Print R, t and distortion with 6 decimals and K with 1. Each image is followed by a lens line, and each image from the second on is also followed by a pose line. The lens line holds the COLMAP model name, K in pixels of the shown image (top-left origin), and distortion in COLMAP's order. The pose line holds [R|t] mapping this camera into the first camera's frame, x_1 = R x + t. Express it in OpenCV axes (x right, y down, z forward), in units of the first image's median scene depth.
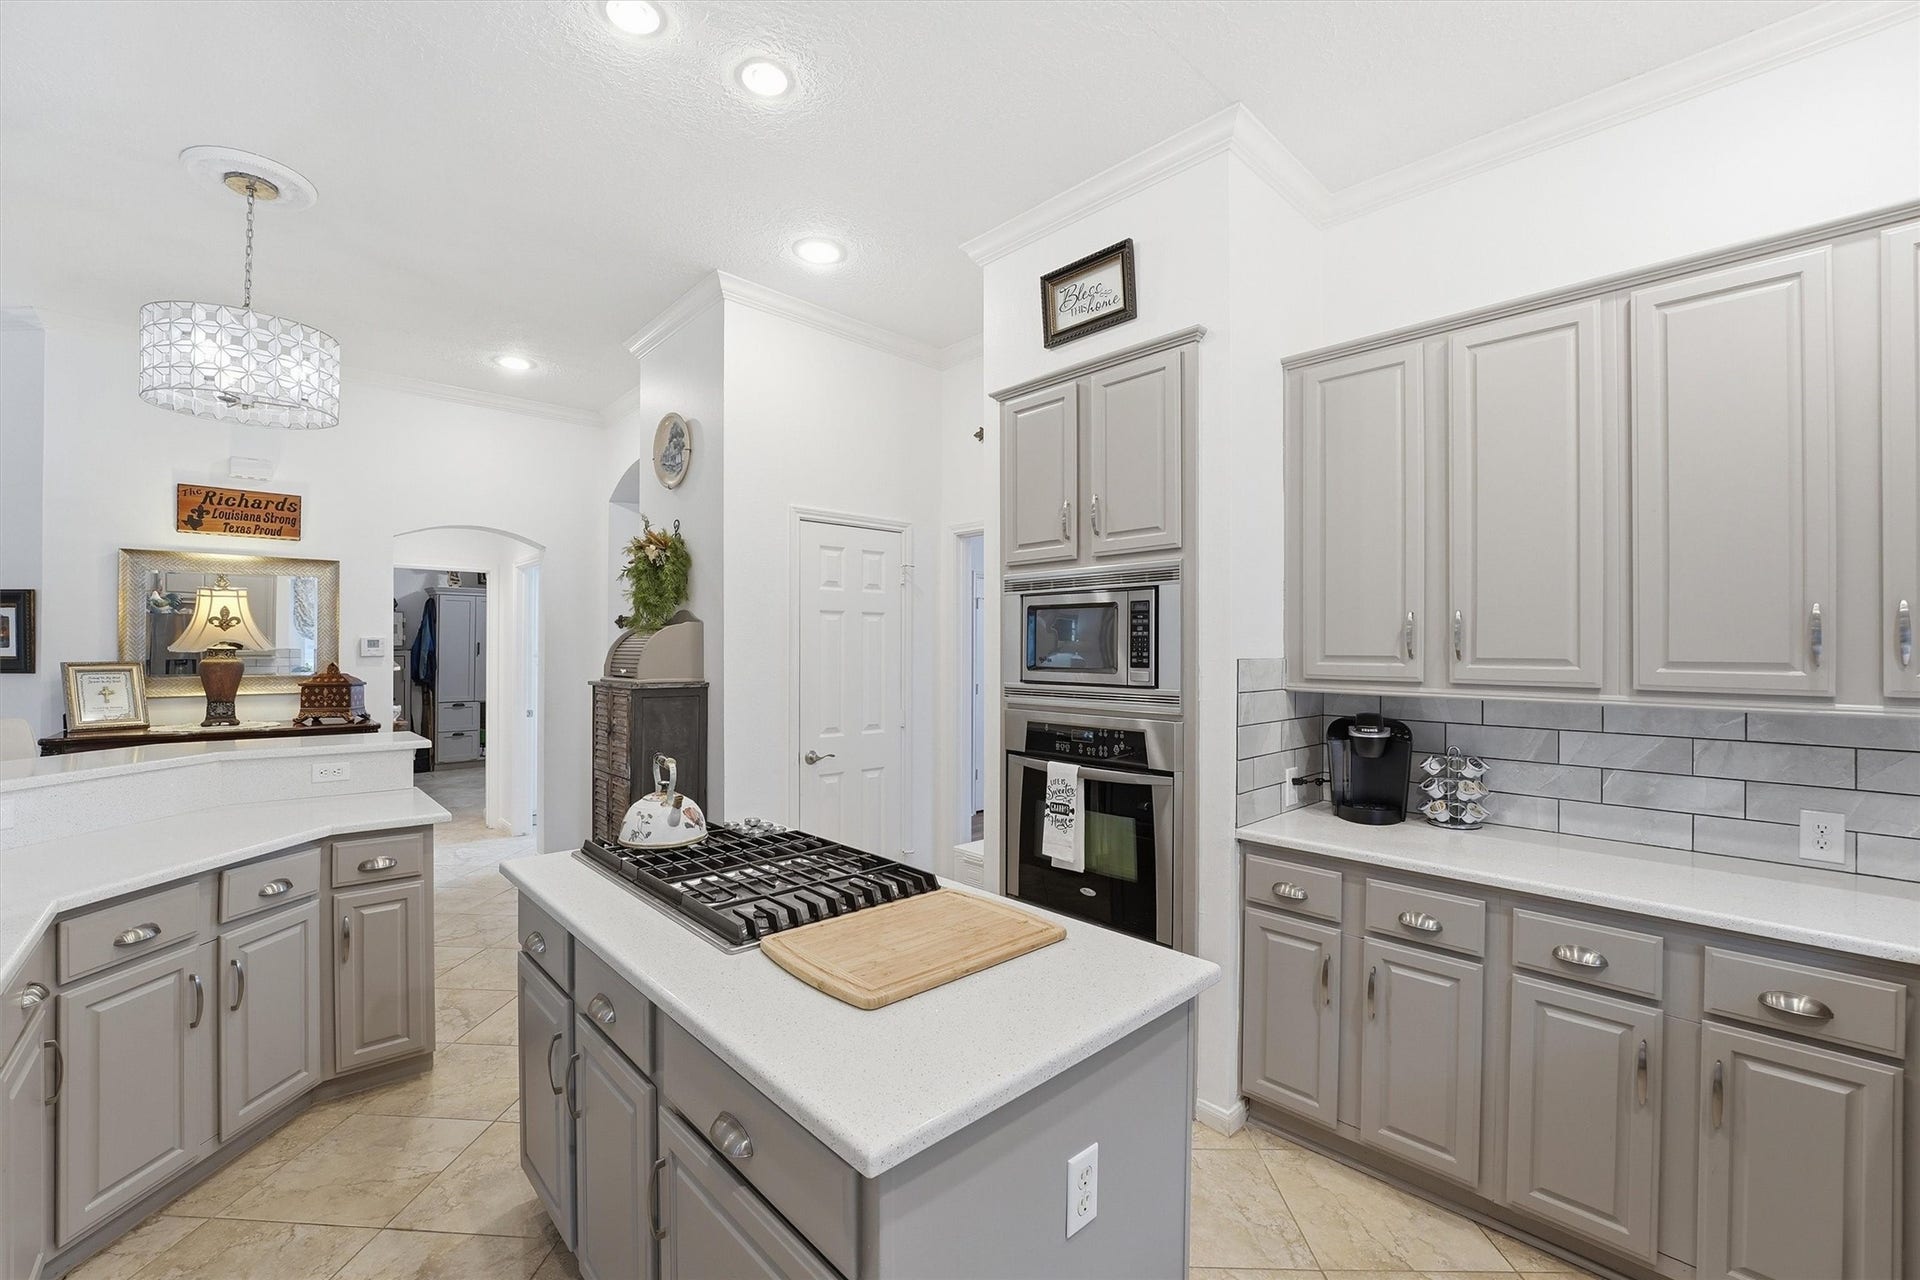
lens RADIAL K [[789.4, 0, 957.7], [0, 789.4, 643.4], [0, 0, 1]] dist [-0.023630, 0.002899]
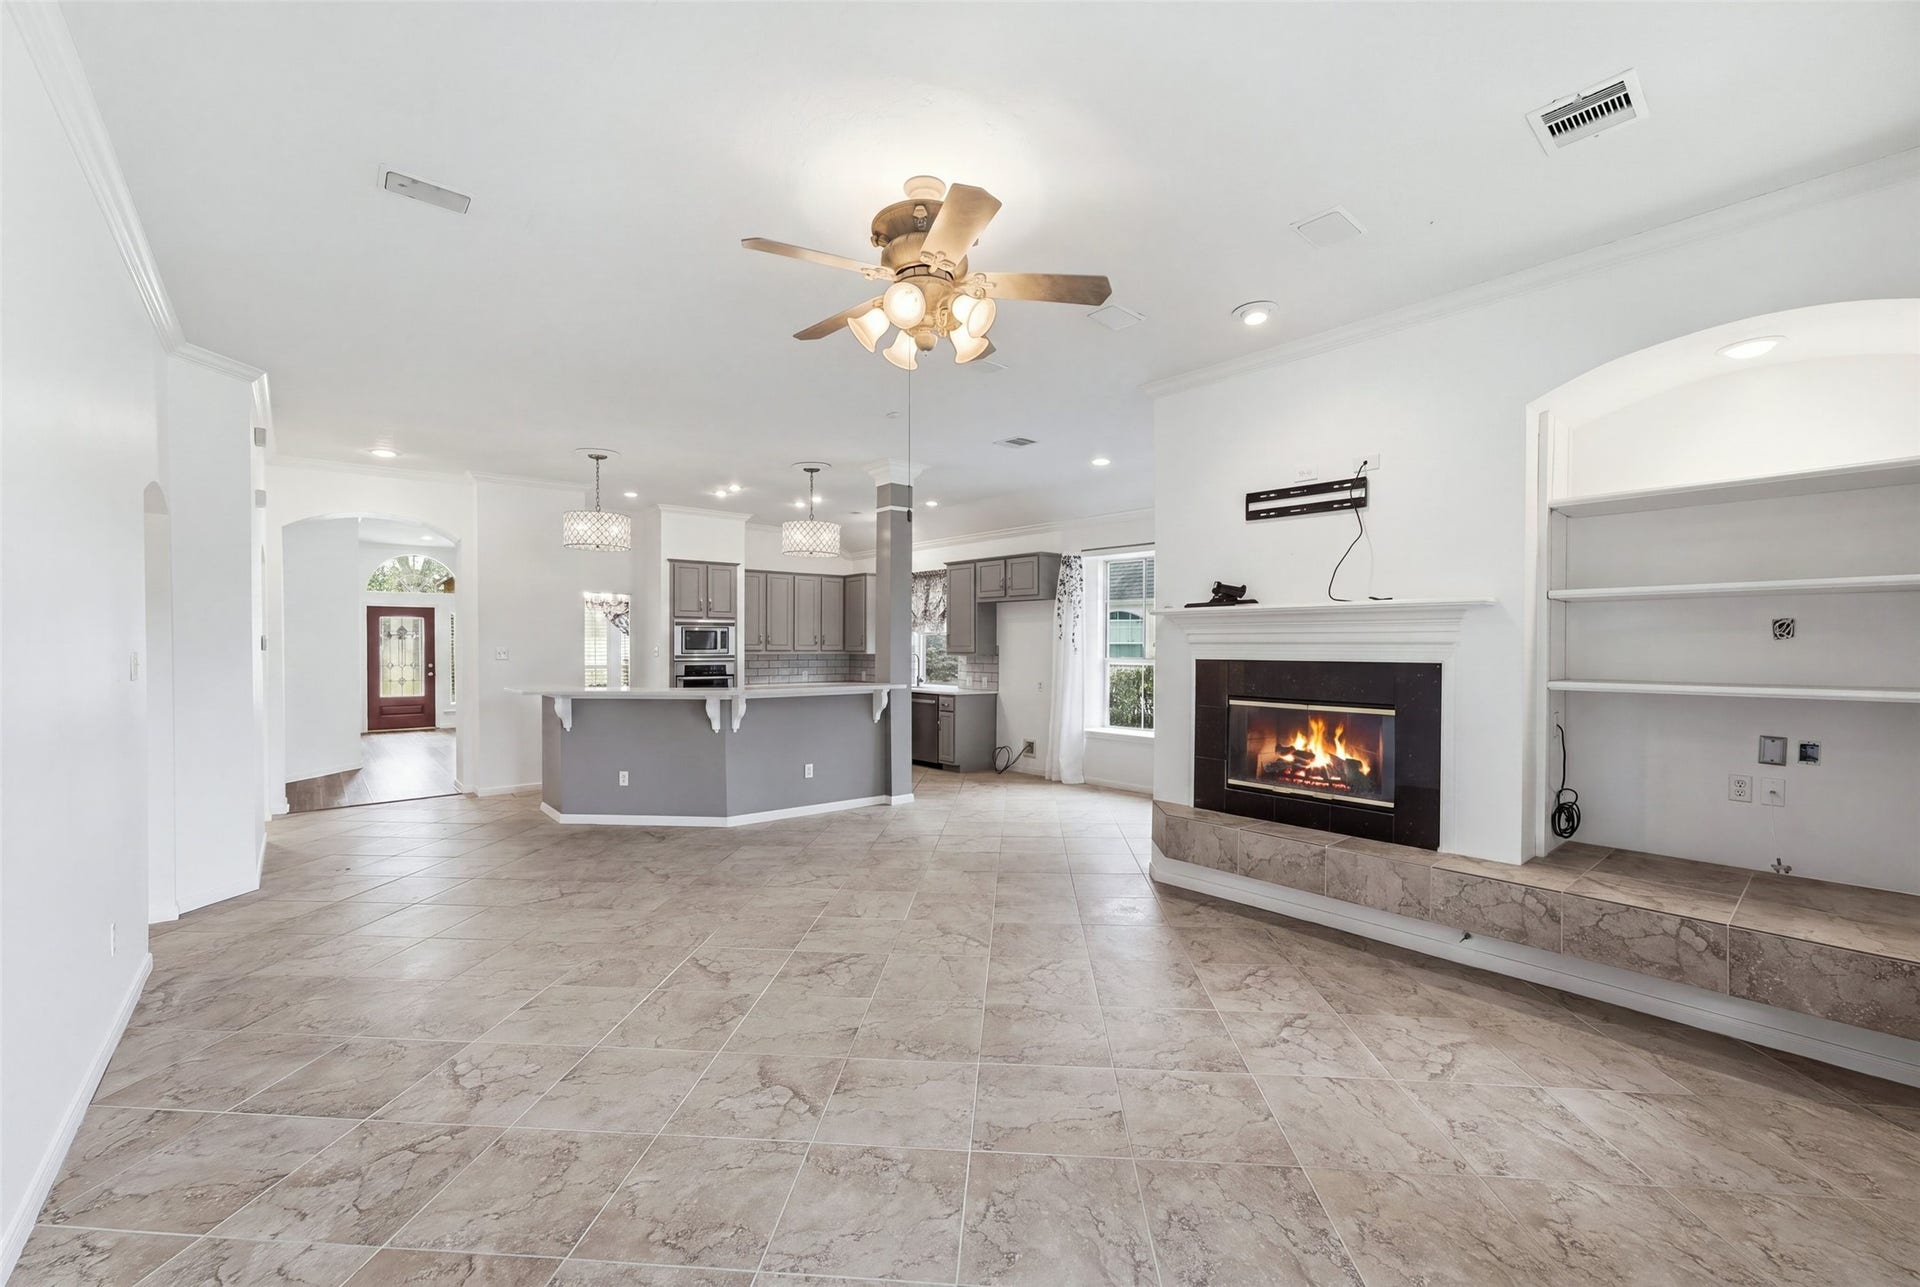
lens RADIAL K [[789.4, 0, 953.8], [0, 789.4, 650.8], [0, 0, 1]] dist [-0.023630, 0.002899]
pose [[0.051292, -0.014585, 0.998577, -3.554501], [-0.009610, 0.999840, 0.015097, -0.026010], [-0.998637, -0.010371, 0.051144, -0.312769]]
